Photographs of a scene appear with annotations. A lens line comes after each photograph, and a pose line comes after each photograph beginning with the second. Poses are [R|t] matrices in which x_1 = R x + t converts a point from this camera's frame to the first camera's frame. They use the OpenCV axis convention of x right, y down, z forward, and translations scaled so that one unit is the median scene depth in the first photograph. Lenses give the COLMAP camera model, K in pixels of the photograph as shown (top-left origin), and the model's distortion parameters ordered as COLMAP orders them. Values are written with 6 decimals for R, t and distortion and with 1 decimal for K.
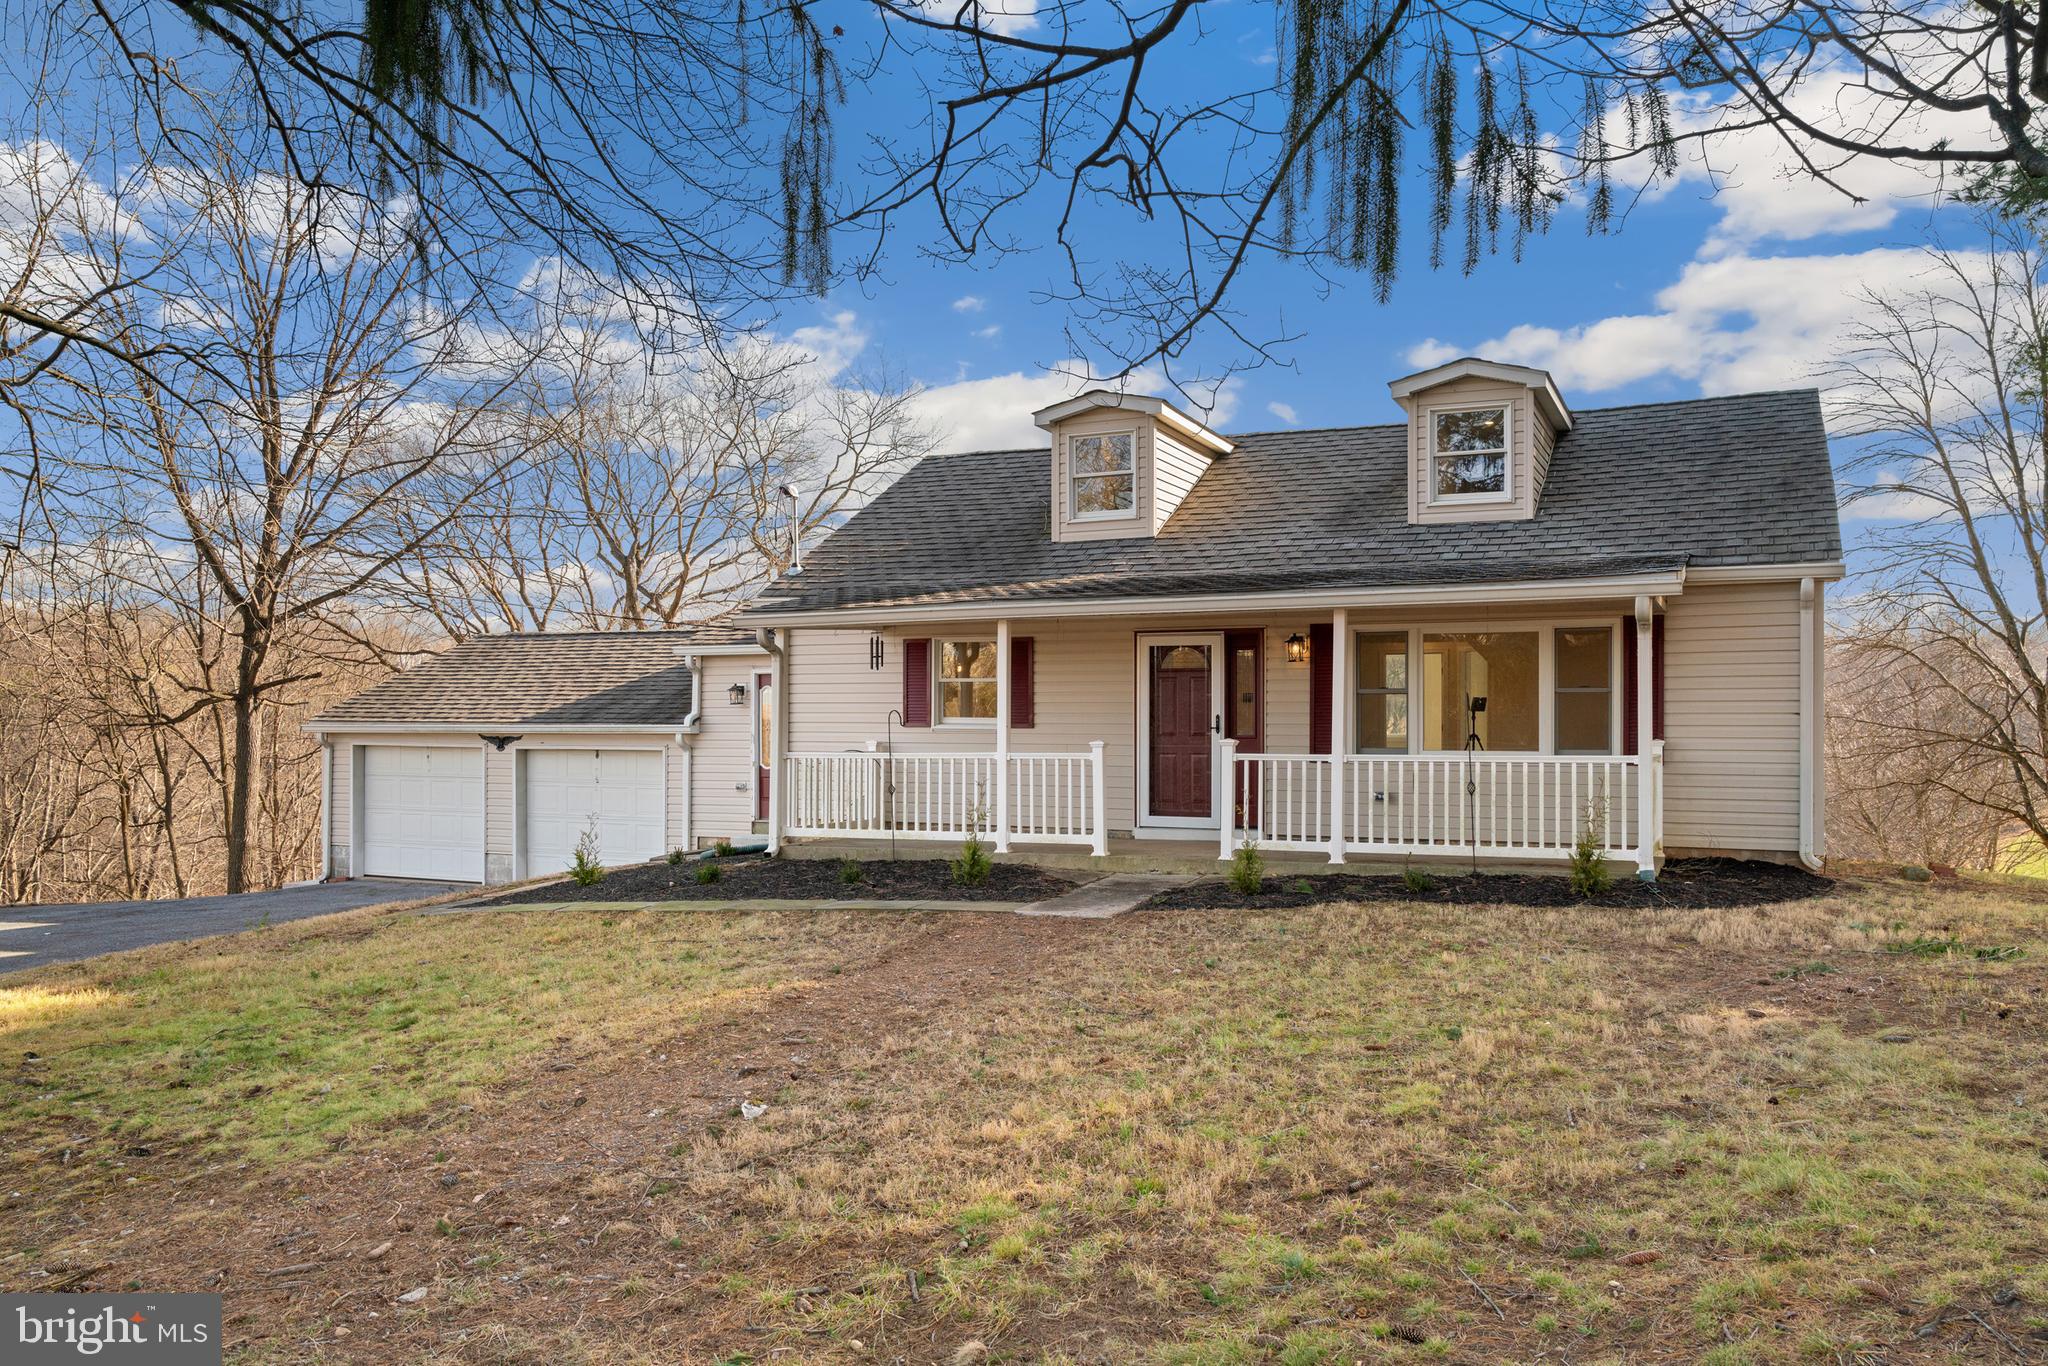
lens RADIAL K [[1604.5, 0, 1023.1], [0, 1604.5, 681.2], [0, 0, 1]] dist [-0.026464, -0.002104]
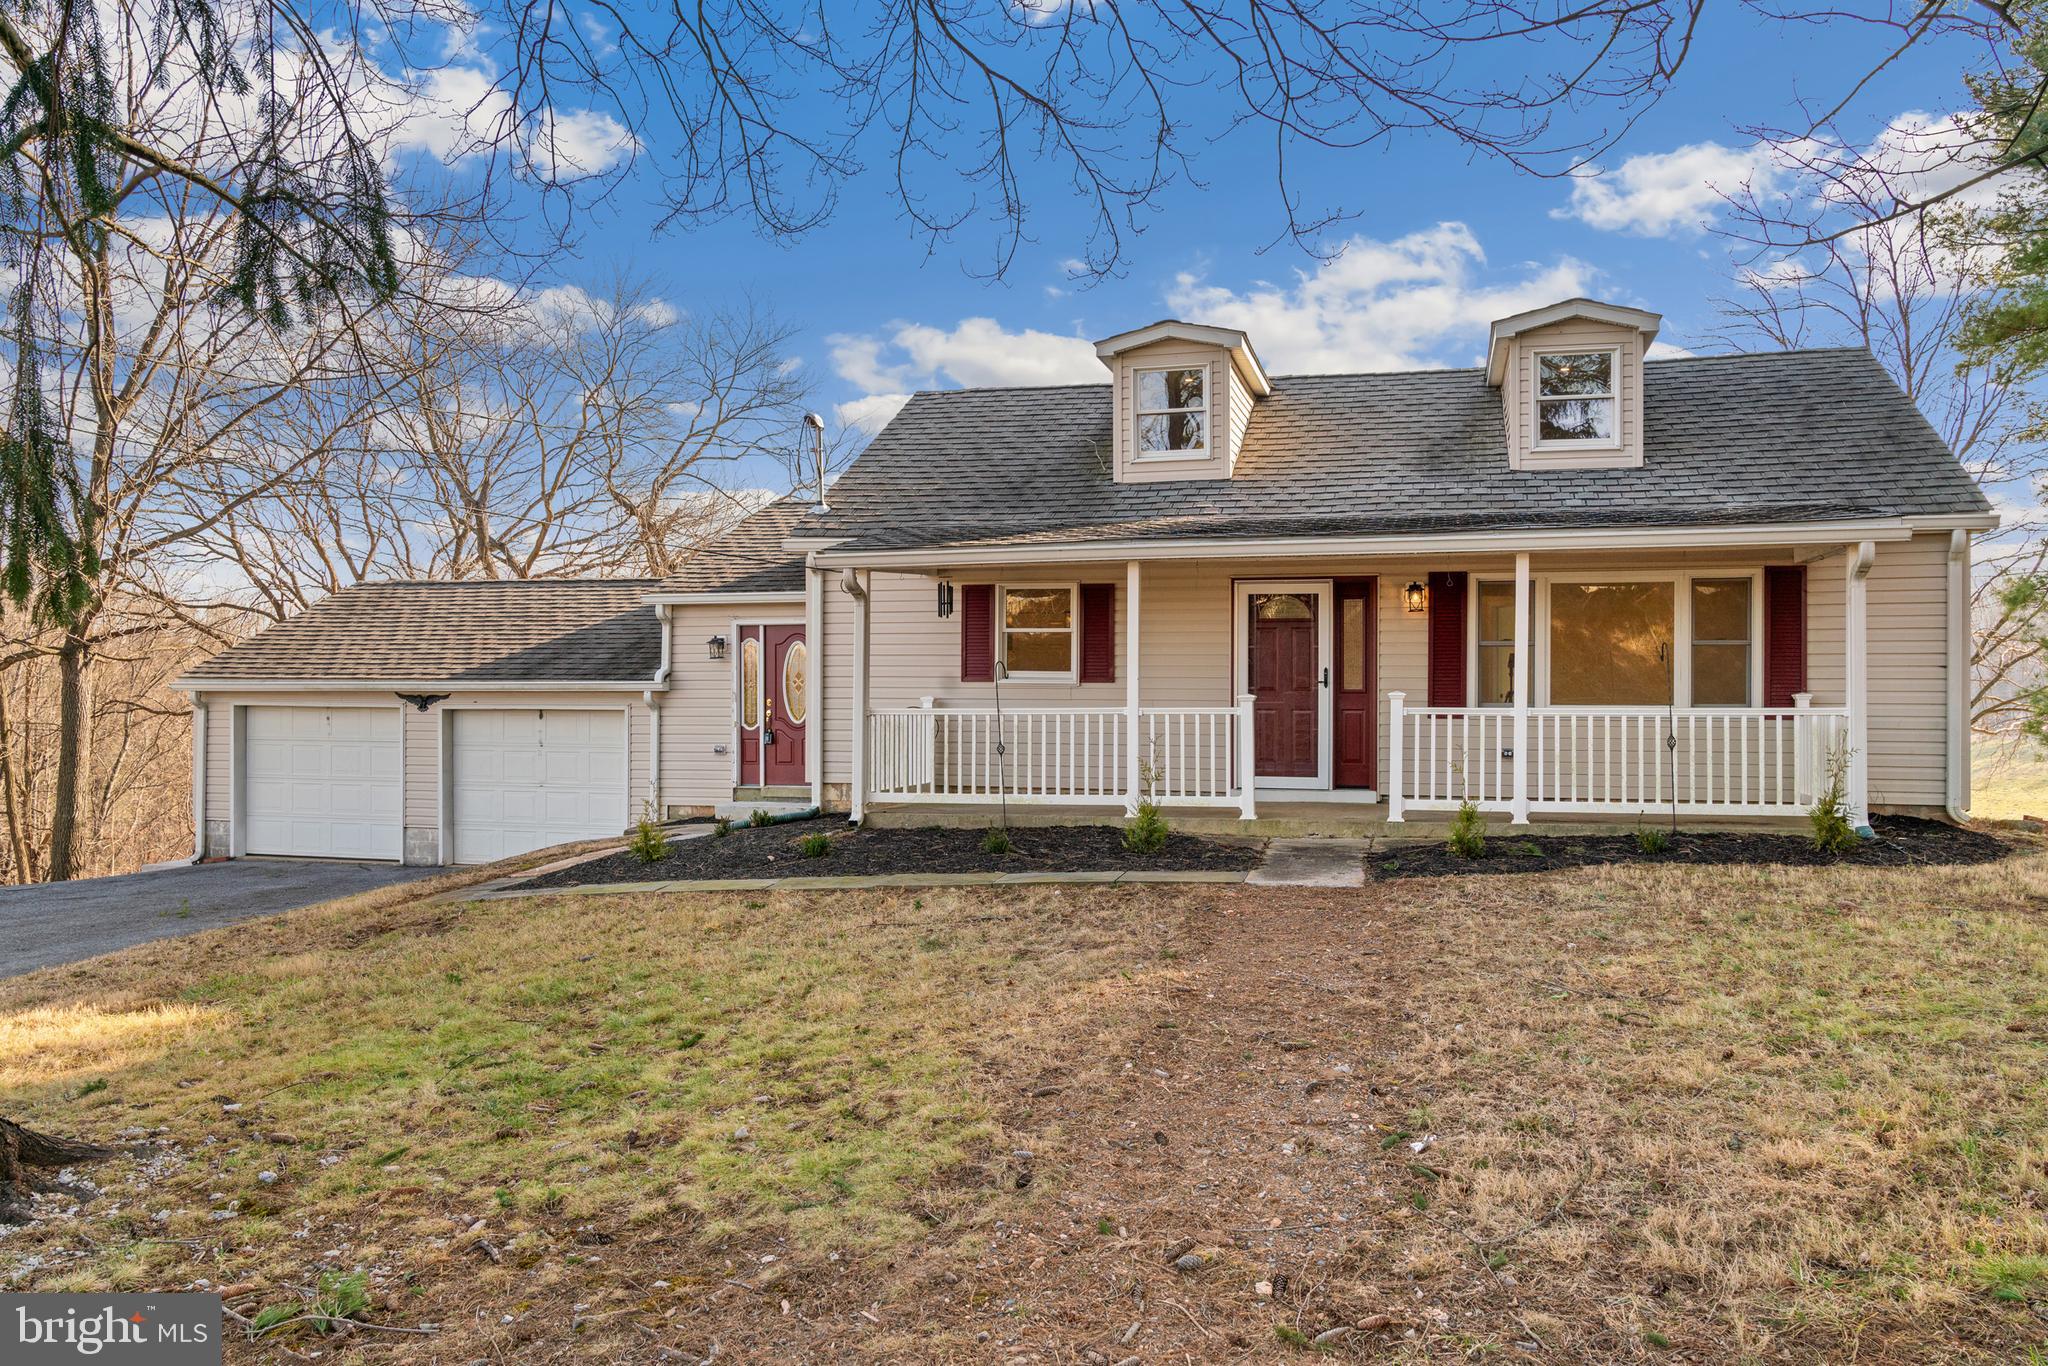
lens RADIAL K [[1604.5, 0, 1022.8], [0, 1604.5, 692.4], [0, 0, 1]] dist [-0.026464, -0.002104]
pose [[0.985600, -0.003293, 0.169063, -0.206714], [-0.002223, 0.999472, 0.032430, 0.004964], [-0.169080, -0.032339, 0.985072, 0.096477]]
